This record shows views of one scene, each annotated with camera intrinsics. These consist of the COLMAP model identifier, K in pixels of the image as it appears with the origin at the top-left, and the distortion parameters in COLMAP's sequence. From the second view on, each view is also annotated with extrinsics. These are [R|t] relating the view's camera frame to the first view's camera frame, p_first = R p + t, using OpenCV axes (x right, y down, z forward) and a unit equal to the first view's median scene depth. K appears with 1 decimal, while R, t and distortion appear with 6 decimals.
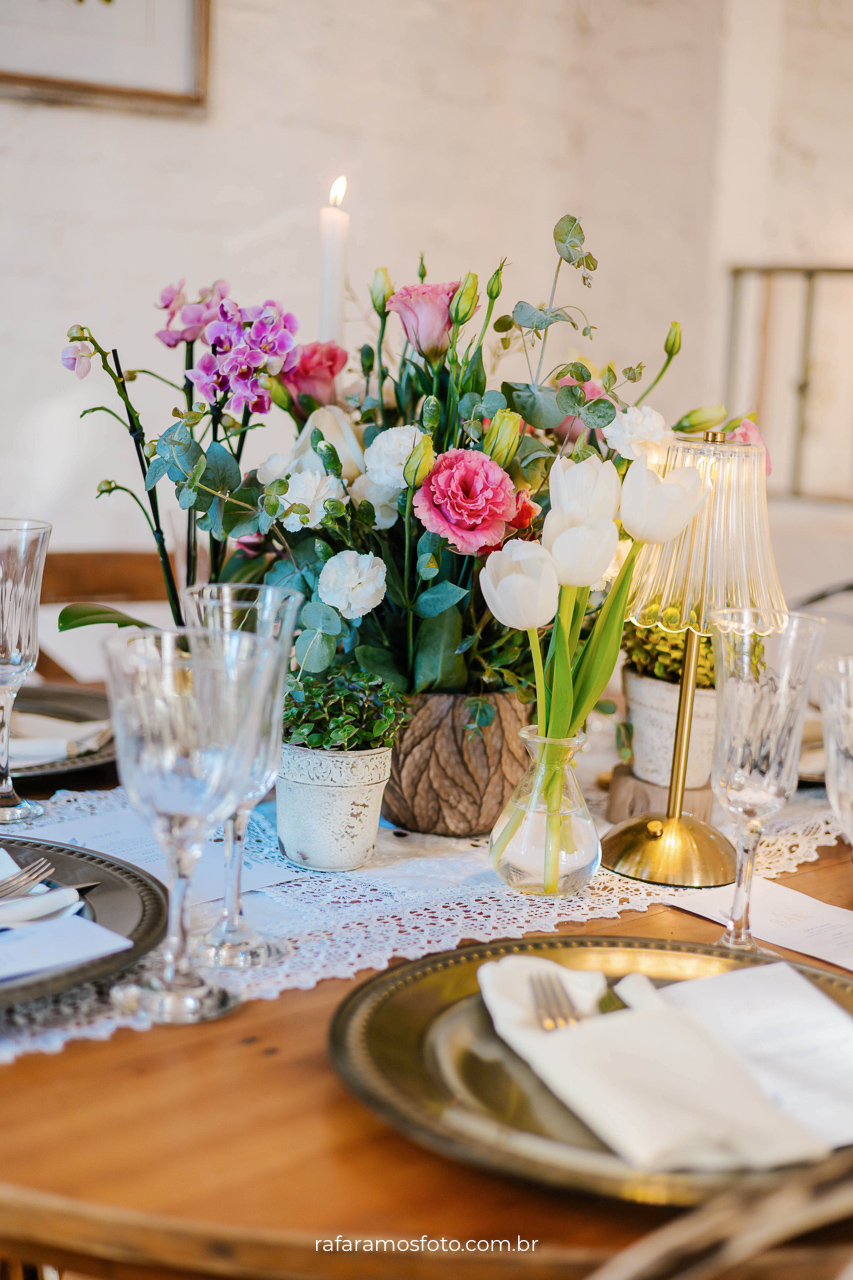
lens RADIAL K [[1934.2, 0, 426.5], [0, 1934.2, 640.0], [0, 0, 1]] dist [0.008633, -0.028465]
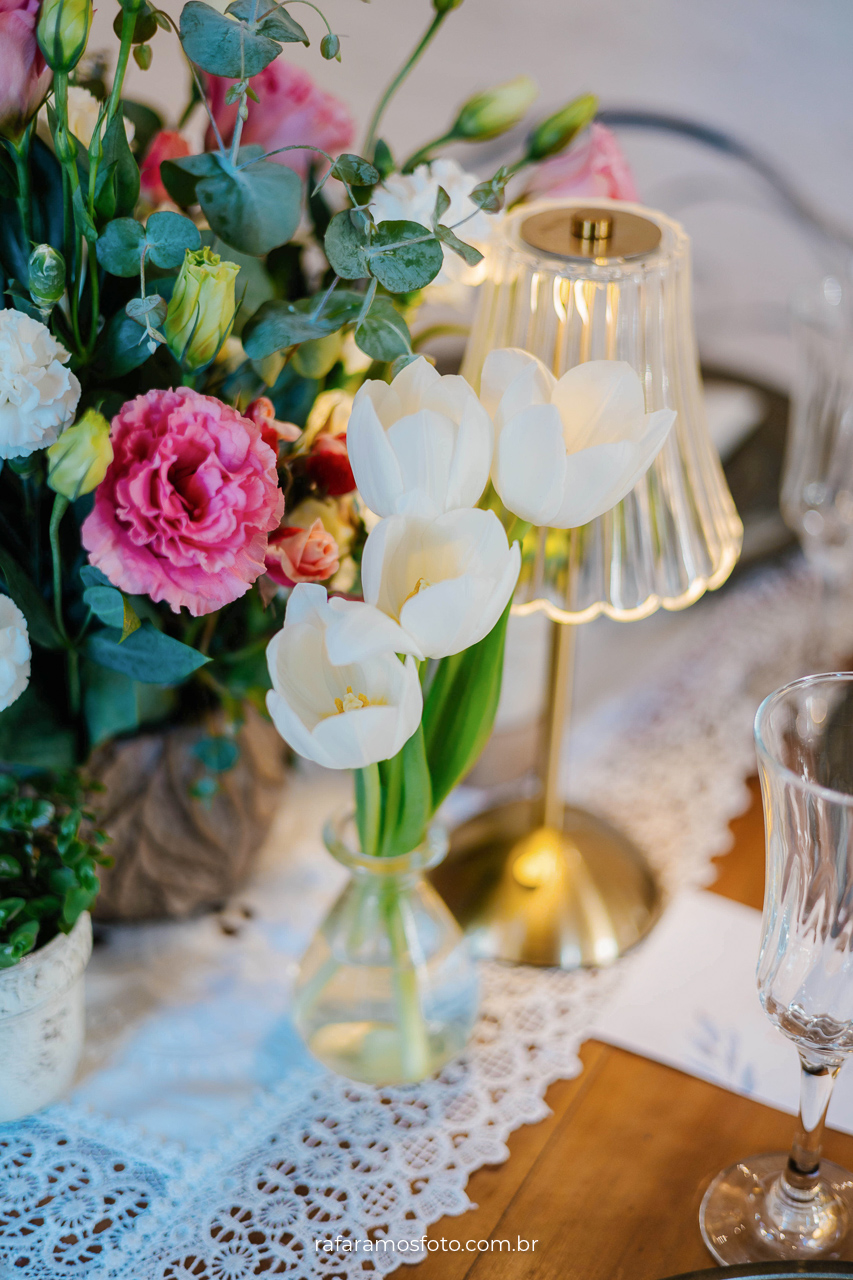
lens RADIAL K [[1934.2, 0, 426.5], [0, 1934.2, 640.0], [0, 0, 1]] dist [0.008633, -0.028465]
pose [[0.942024, -0.221212, 0.252301, -0.049192], [0.105895, 0.909482, 0.402031, -0.216447], [-0.318398, -0.352005, 0.880179, 0.512745]]
